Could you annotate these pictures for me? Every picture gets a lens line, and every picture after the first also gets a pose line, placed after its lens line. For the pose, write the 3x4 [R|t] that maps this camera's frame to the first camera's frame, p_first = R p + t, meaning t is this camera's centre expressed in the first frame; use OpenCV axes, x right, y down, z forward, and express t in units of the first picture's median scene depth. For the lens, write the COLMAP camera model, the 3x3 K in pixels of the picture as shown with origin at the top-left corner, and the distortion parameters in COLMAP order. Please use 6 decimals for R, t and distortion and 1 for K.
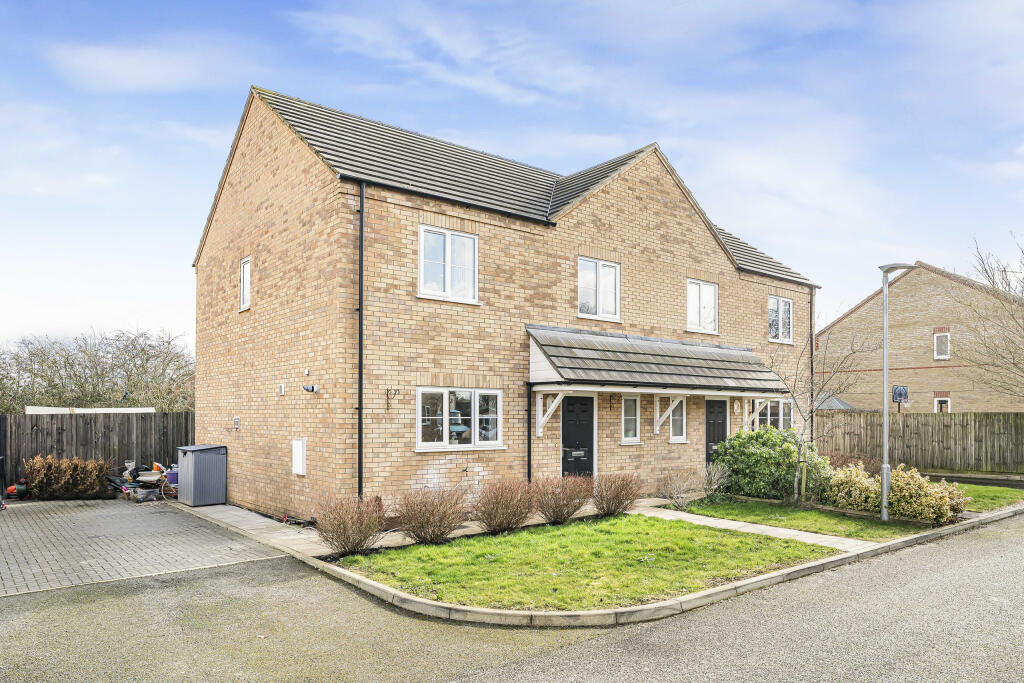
lens RADIAL K [[703.0, 0, 510.7], [0, 703.0, 412.2], [0, 0, 1]] dist [-0.025384, -0.004082]
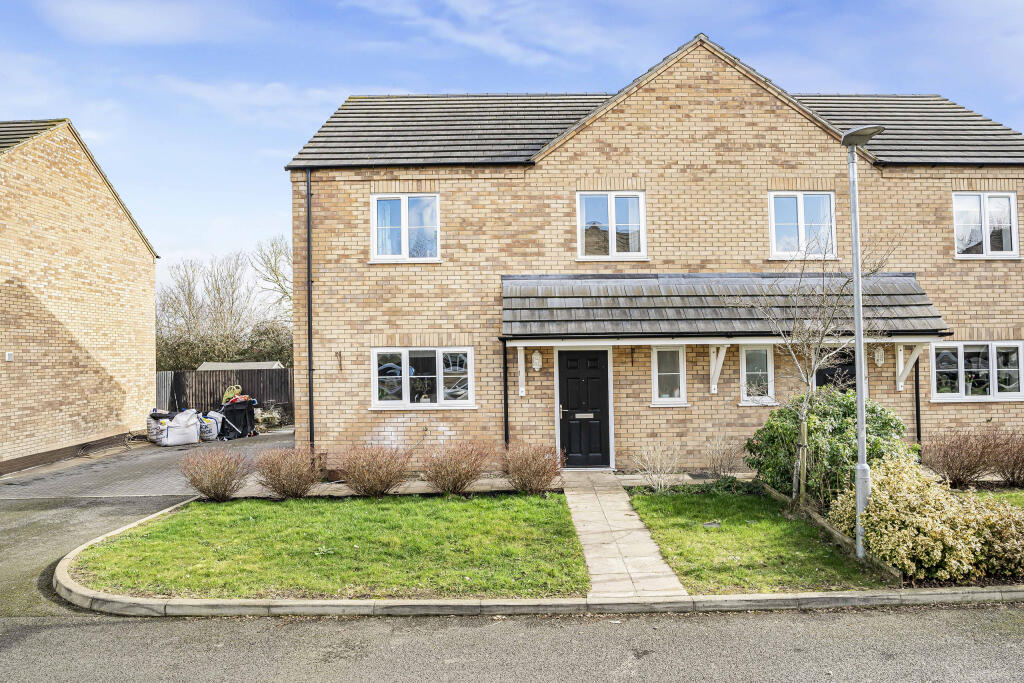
lens RADIAL K [[644.3, 0, 512.1], [0, 644.3, 344.5], [0, 0, 1]] dist [-0.057356, 0.007707]
pose [[0.779132, -0.022593, -0.626452, 0.588600], [0.016843, 0.999744, -0.015107, -0.021515], [0.626633, 0.001219, 0.779313, 0.352368]]
